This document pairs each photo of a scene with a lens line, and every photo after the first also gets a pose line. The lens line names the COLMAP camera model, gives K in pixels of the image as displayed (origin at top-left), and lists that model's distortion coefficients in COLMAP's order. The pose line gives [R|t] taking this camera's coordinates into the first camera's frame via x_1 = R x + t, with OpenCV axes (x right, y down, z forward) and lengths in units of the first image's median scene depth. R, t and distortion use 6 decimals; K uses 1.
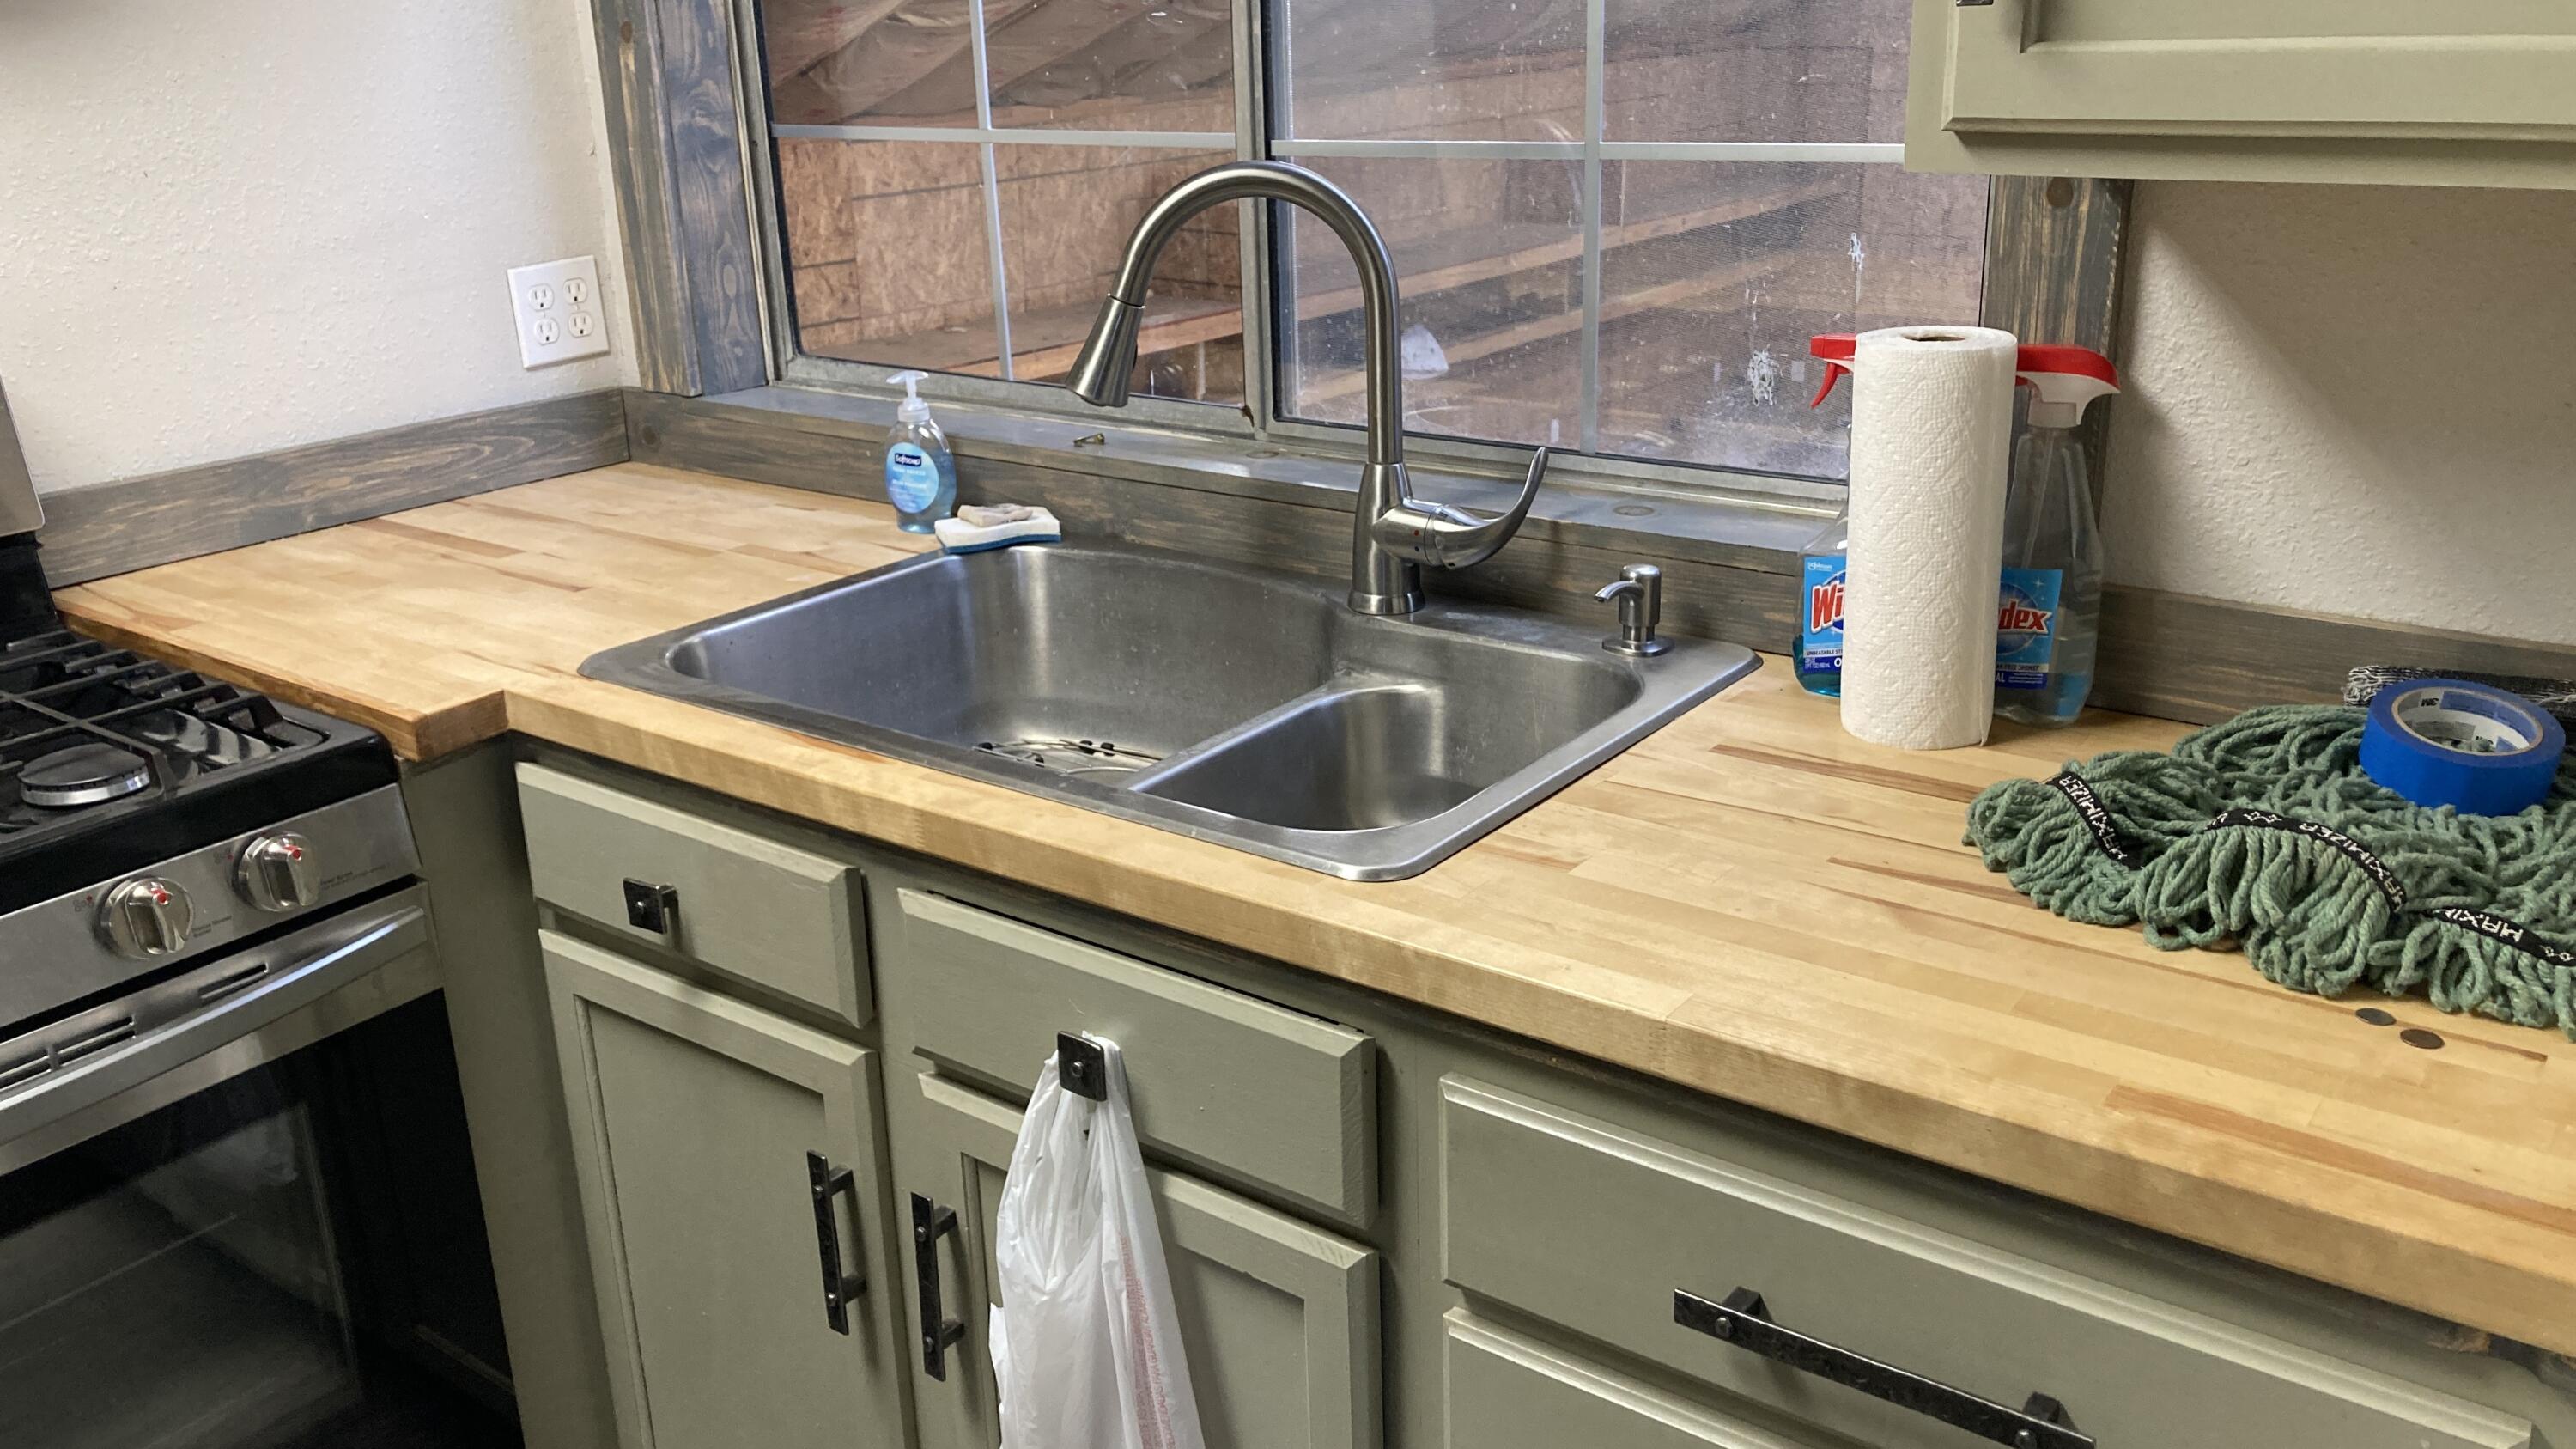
lens RADIAL K [[2123.4, 0, 1255.7], [0, 2123.4, 679.4], [0, 0, 1]] dist [0.030815, 0.029350]
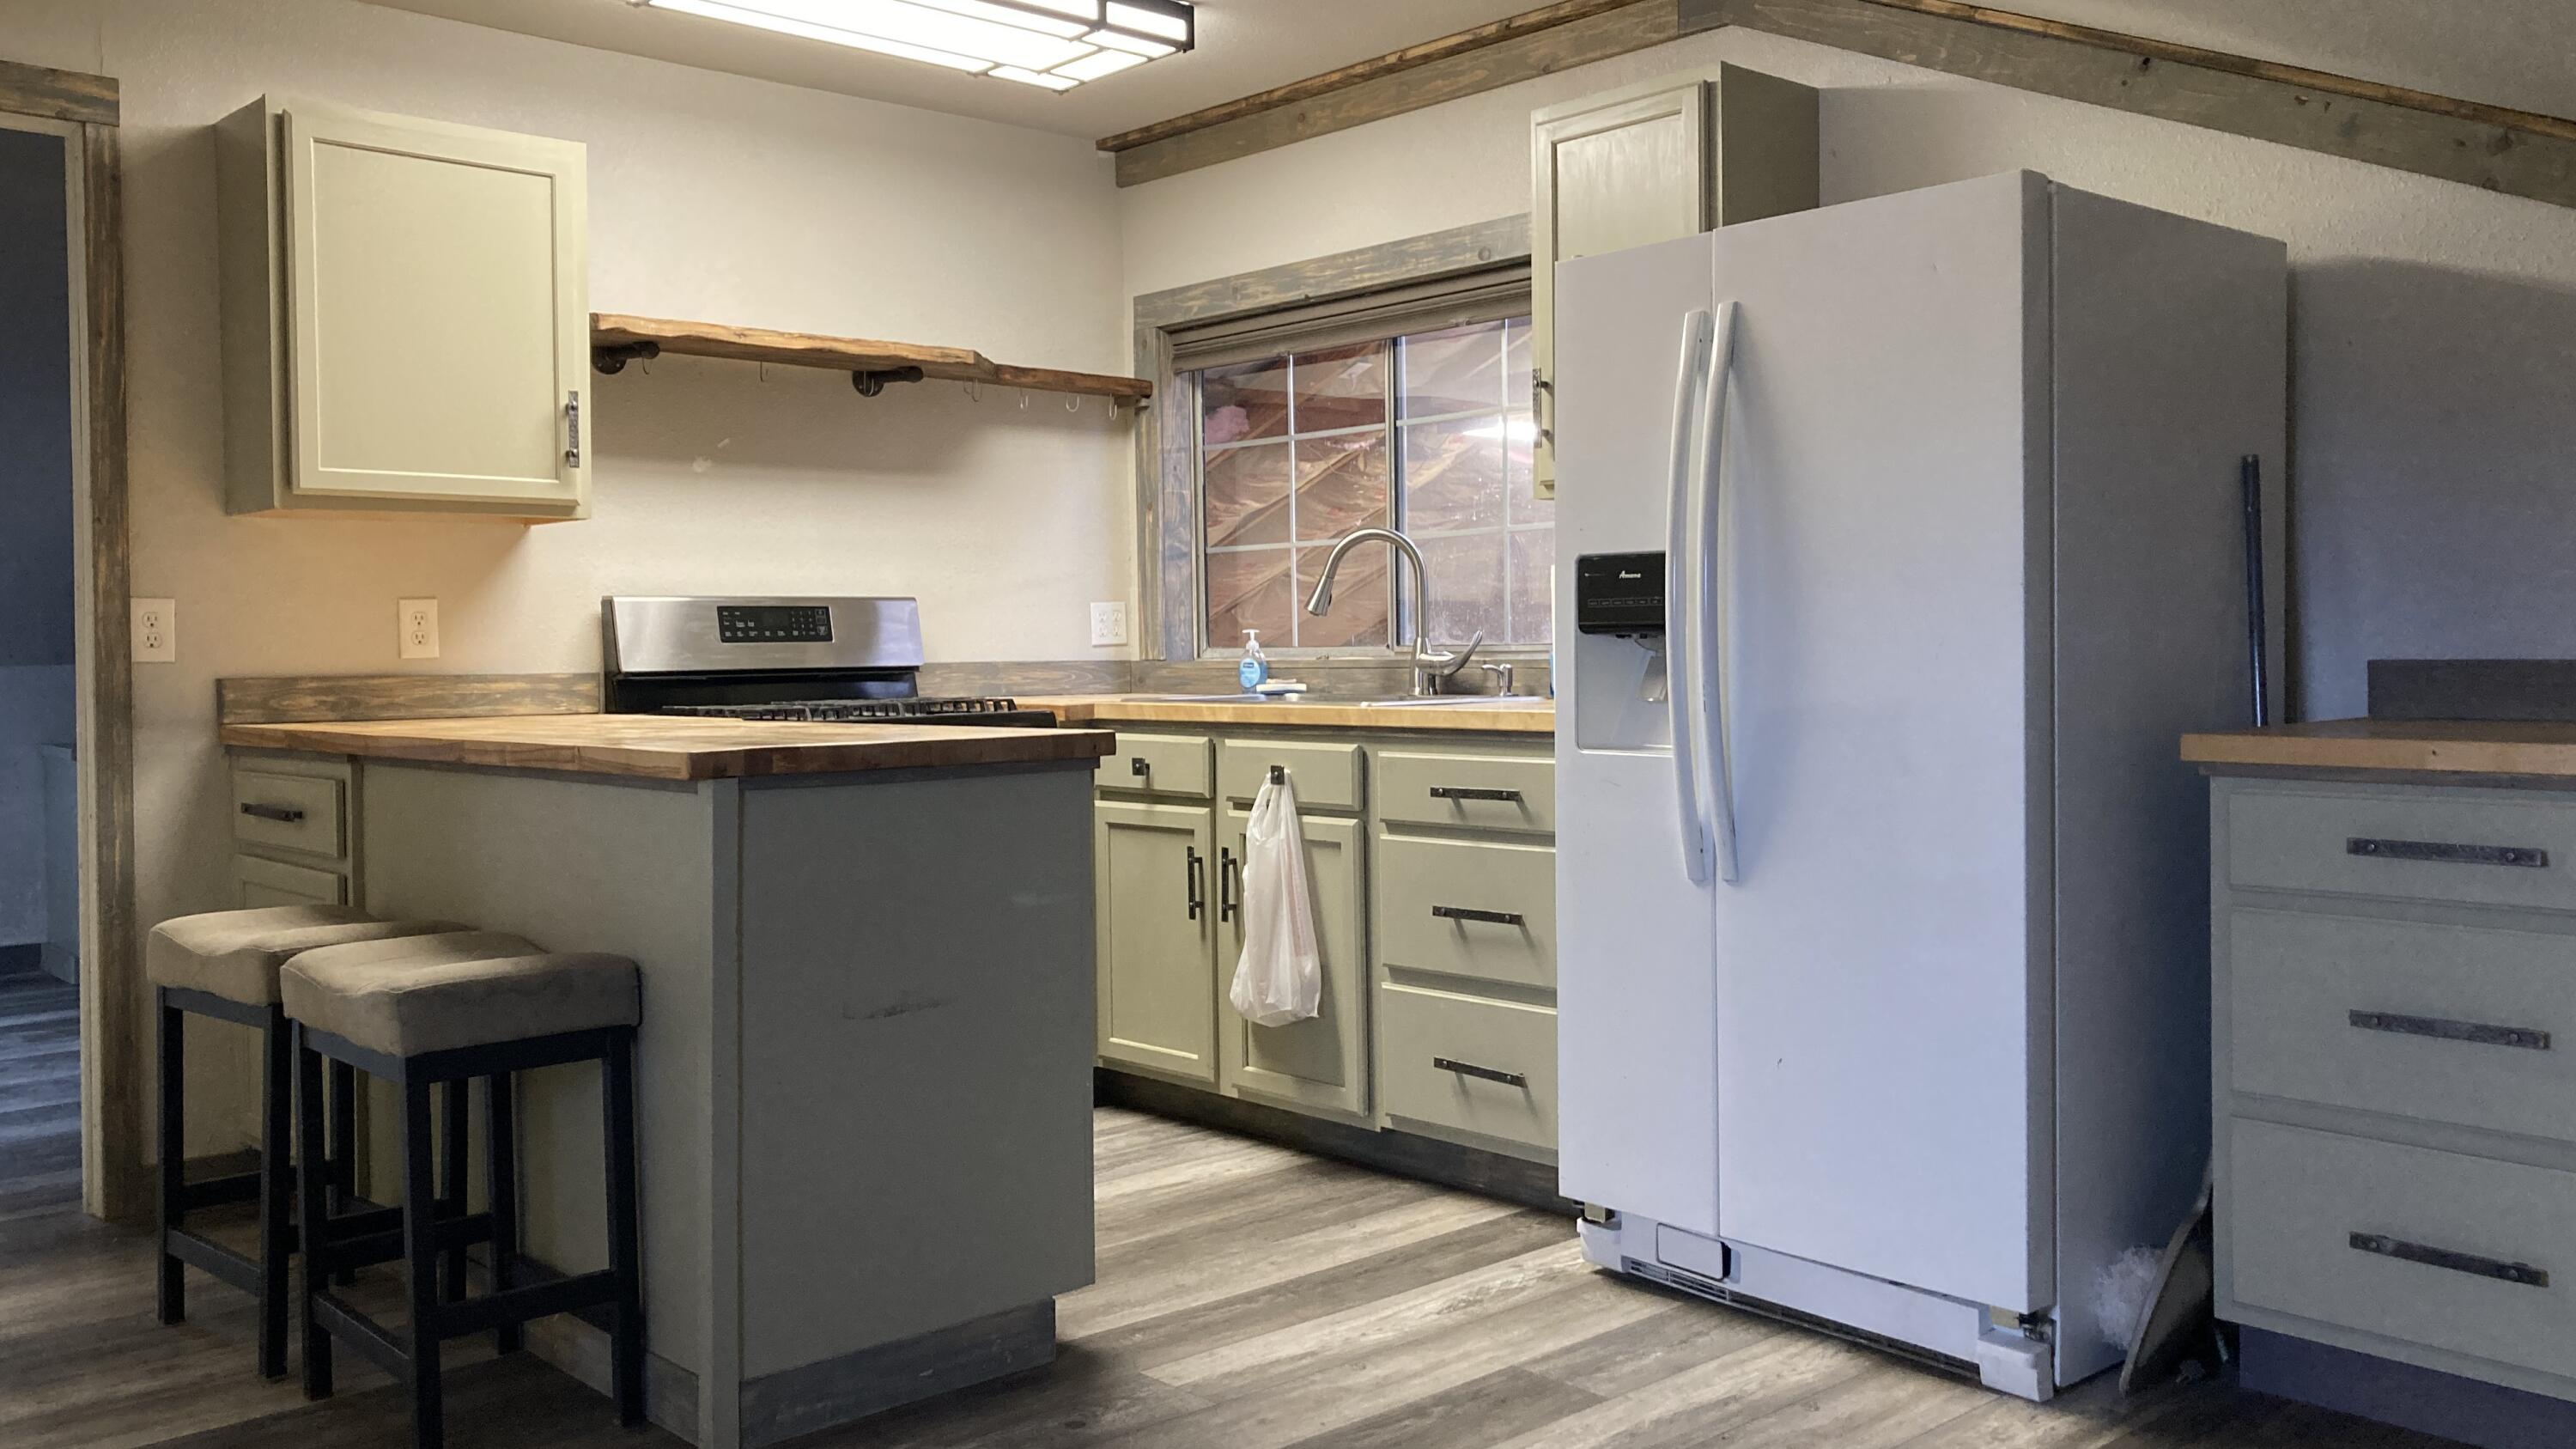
lens RADIAL K [[2123.4, 0, 1285.5], [0, 2123.4, 724.7], [0, 0, 1]] dist [0.030815, 0.029350]
pose [[0.983589, 0.028794, -0.178111, 0.321475], [-0.077121, 0.959551, -0.270765, 0.637832], [0.163110, 0.280058, 0.946025, -1.306803]]
